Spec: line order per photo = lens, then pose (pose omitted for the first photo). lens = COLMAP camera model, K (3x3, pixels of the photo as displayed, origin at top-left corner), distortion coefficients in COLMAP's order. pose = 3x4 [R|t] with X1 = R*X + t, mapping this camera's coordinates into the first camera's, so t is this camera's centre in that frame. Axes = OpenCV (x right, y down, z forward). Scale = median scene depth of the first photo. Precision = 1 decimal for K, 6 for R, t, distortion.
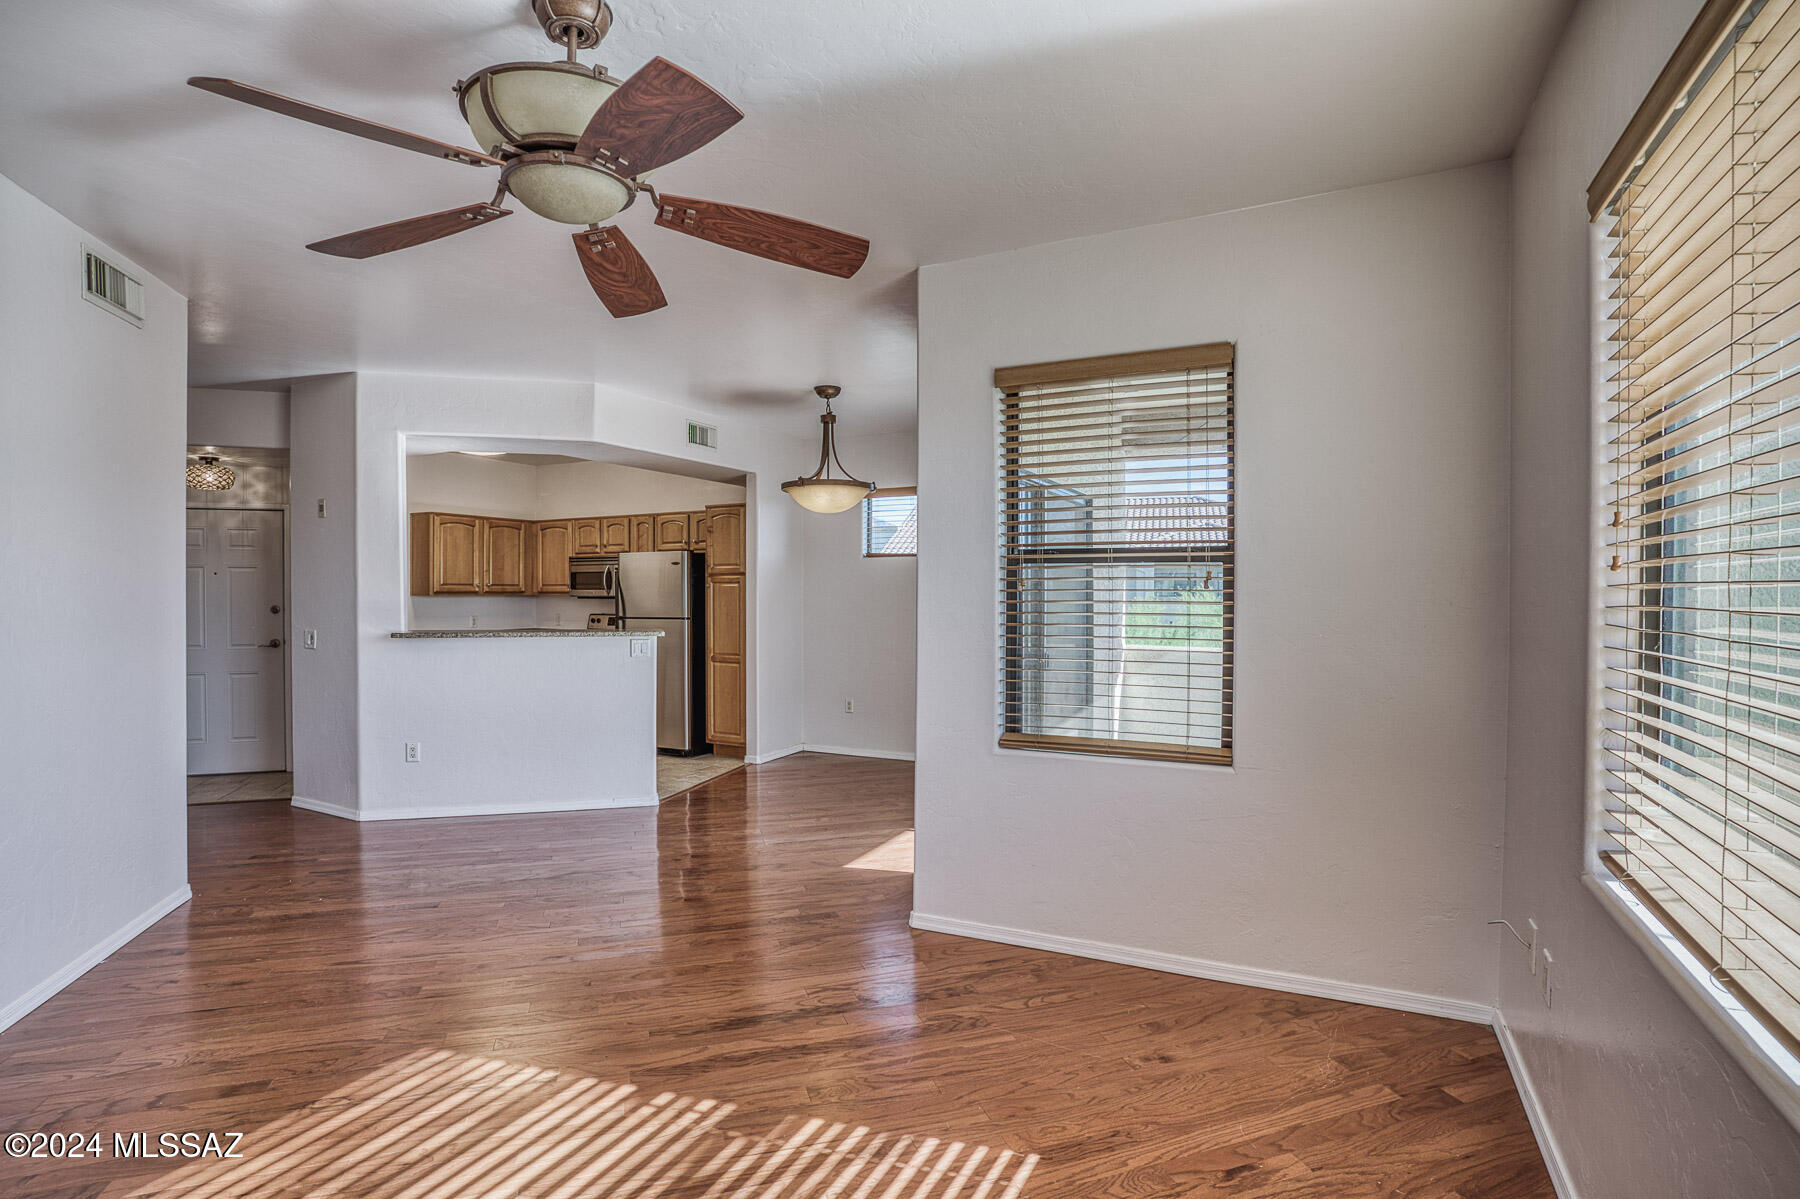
lens RADIAL K [[880.5, 0, 883.0], [0, 880.5, 600.0], [0, 0, 1]] dist [-0.071115, 0.028353]
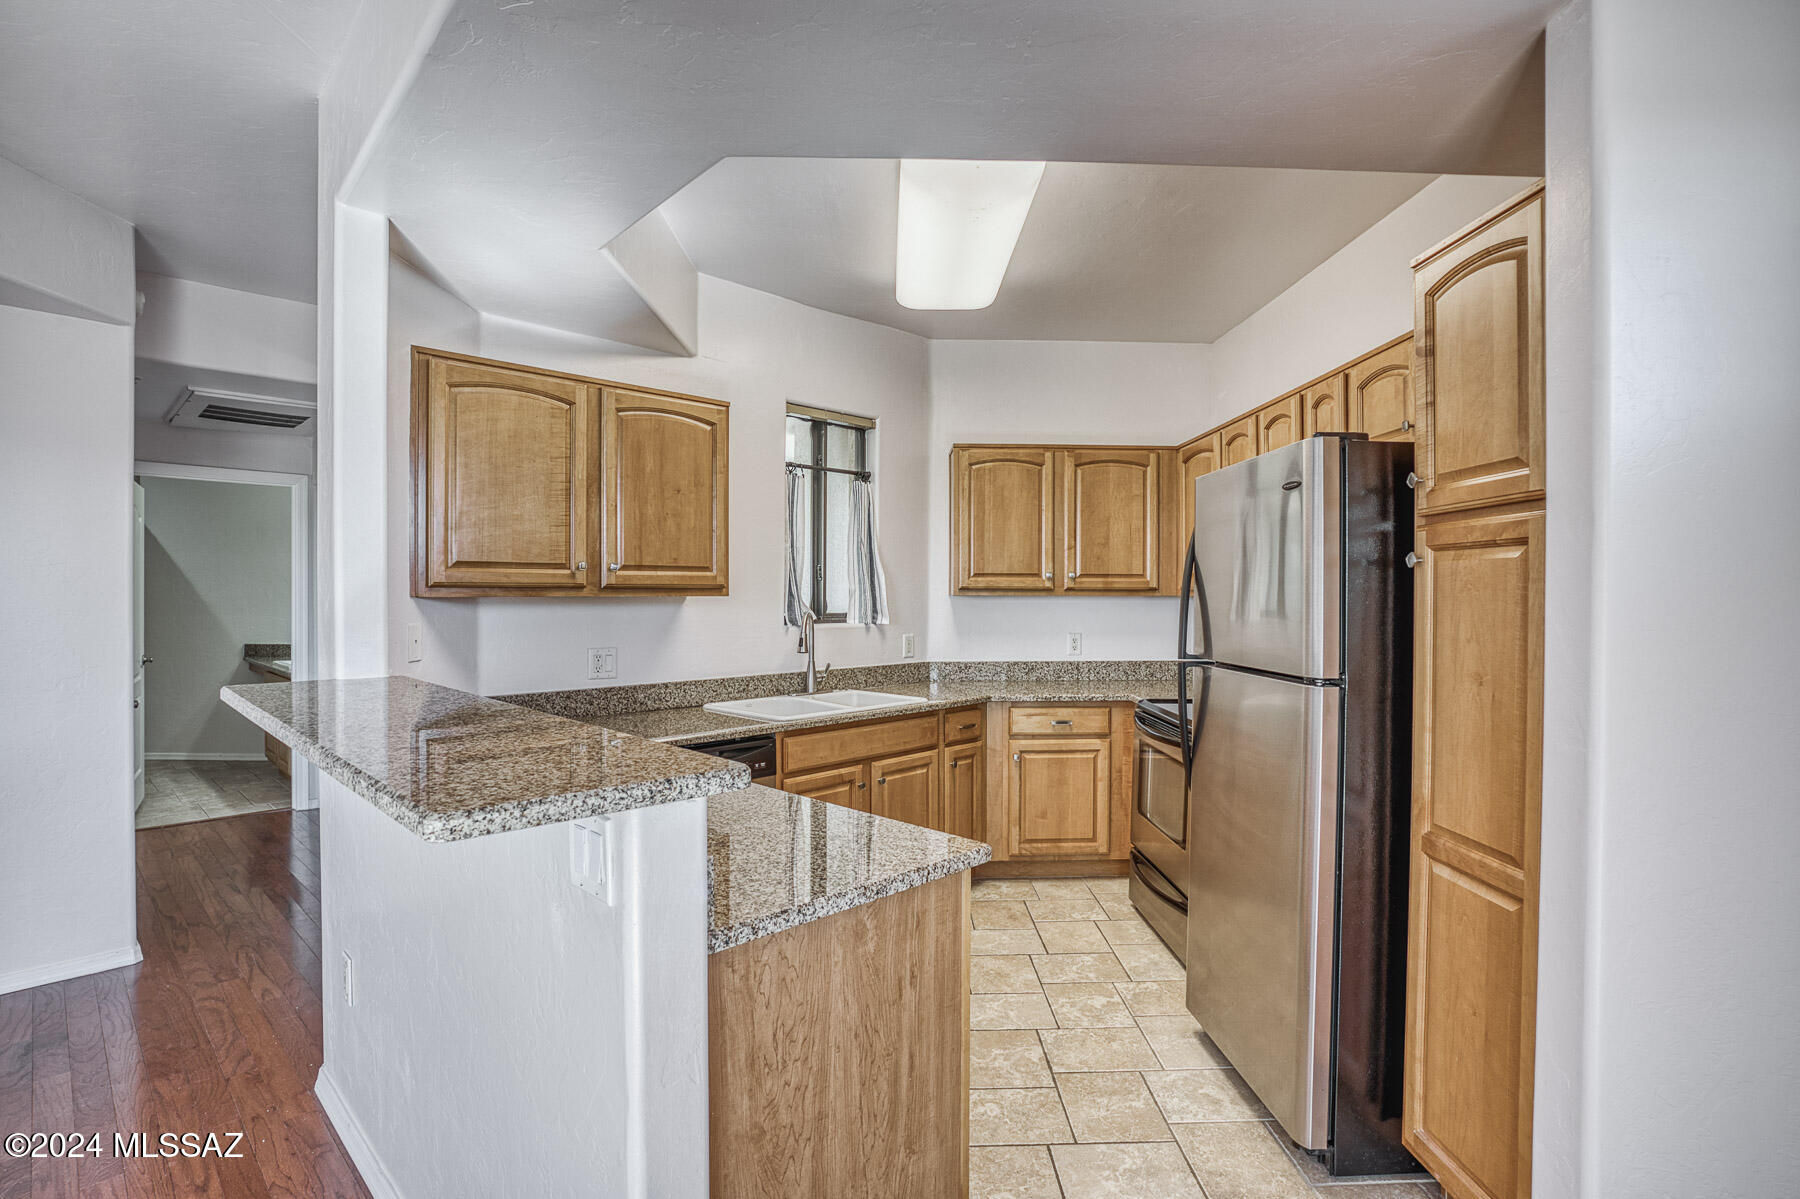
lens RADIAL K [[880.5, 0, 902.1], [0, 880.5, 598.8], [0, 0, 1]] dist [-0.071115, 0.028353]
pose [[0.488677, 0.007328, -0.872434, -0.050360], [-0.010949, 0.999937, 0.002266, -0.003895], [0.872396, 0.008445, 0.488726, 0.735698]]
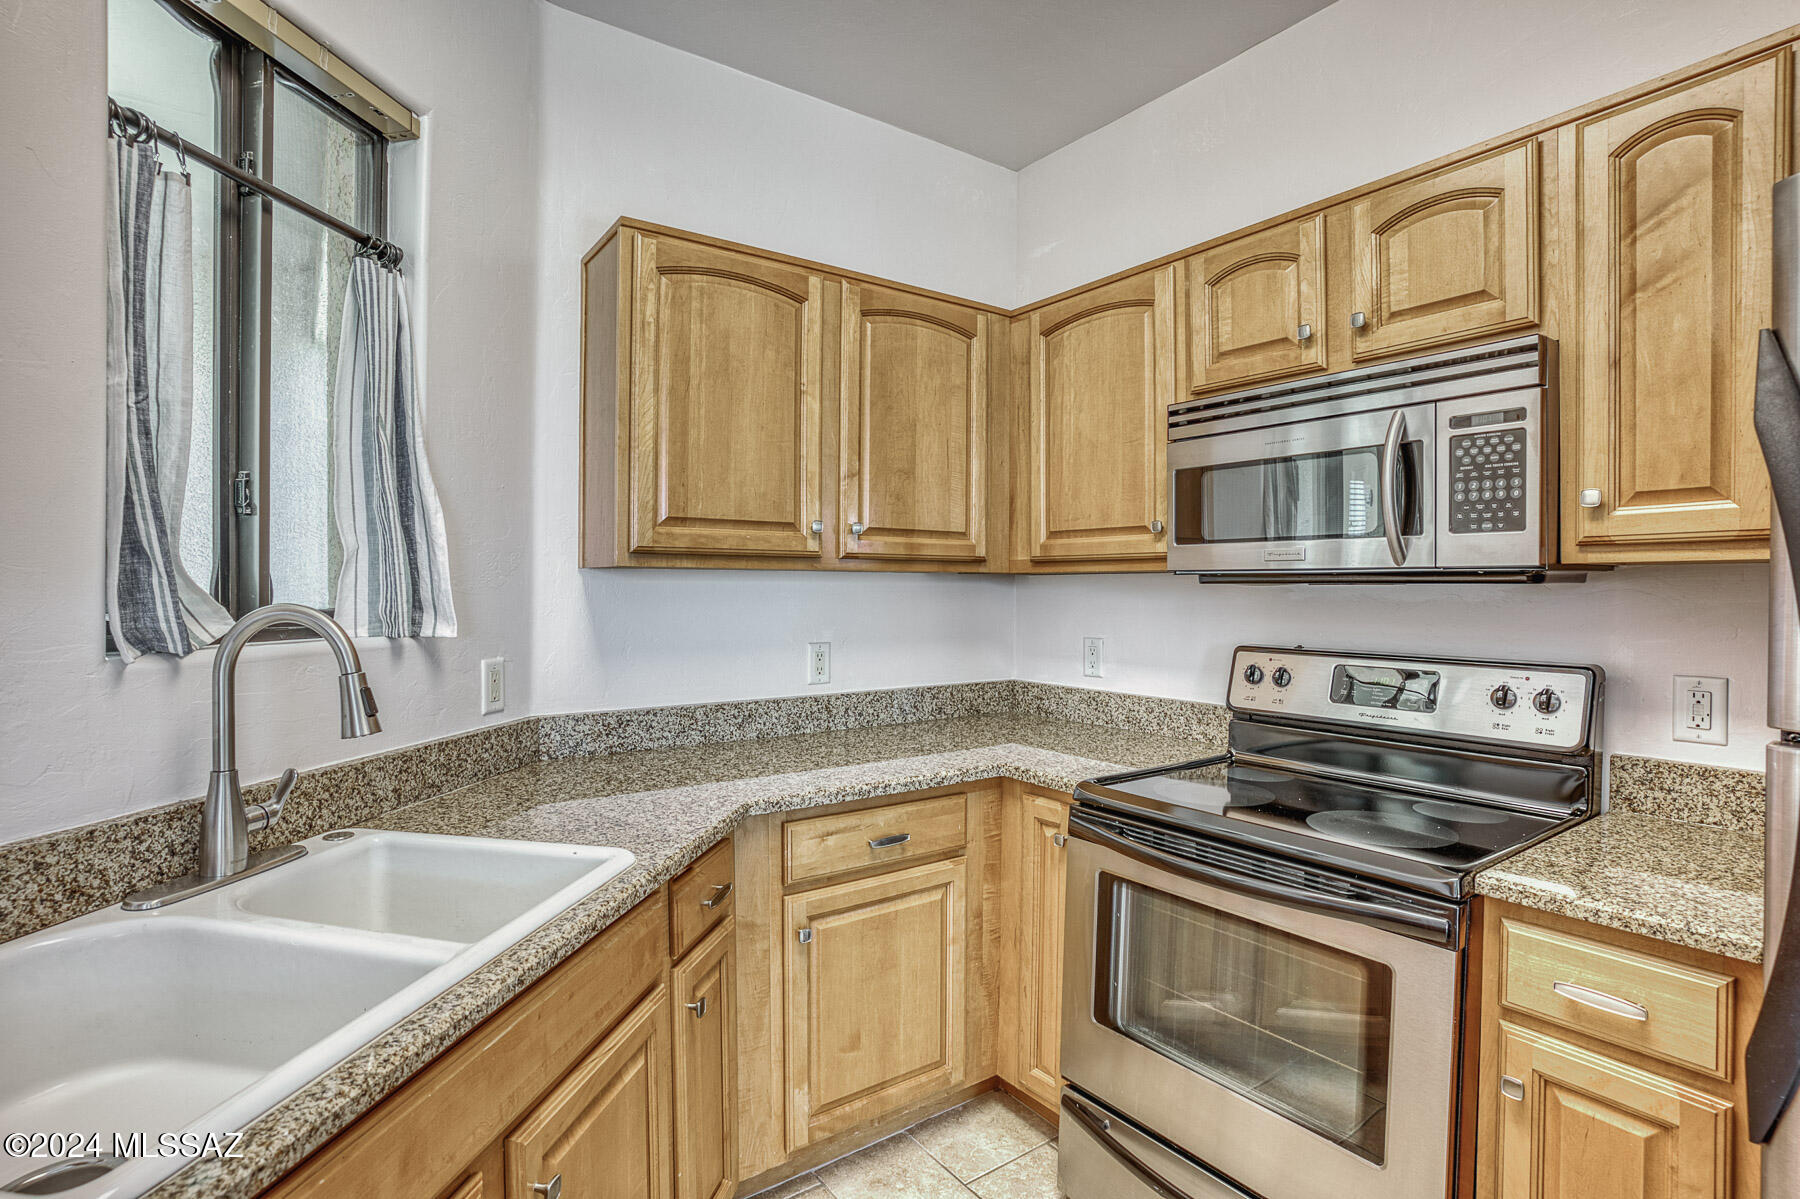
lens RADIAL K [[880.5, 0, 900.6], [0, 880.5, 602.7], [0, 0, 1]] dist [-0.071115, 0.028353]
pose [[0.892524, 0.009864, -0.450893, -0.363251], [-0.007682, 0.999948, 0.006669, 0.003029], [0.450935, -0.002488, 0.892553, 0.866312]]
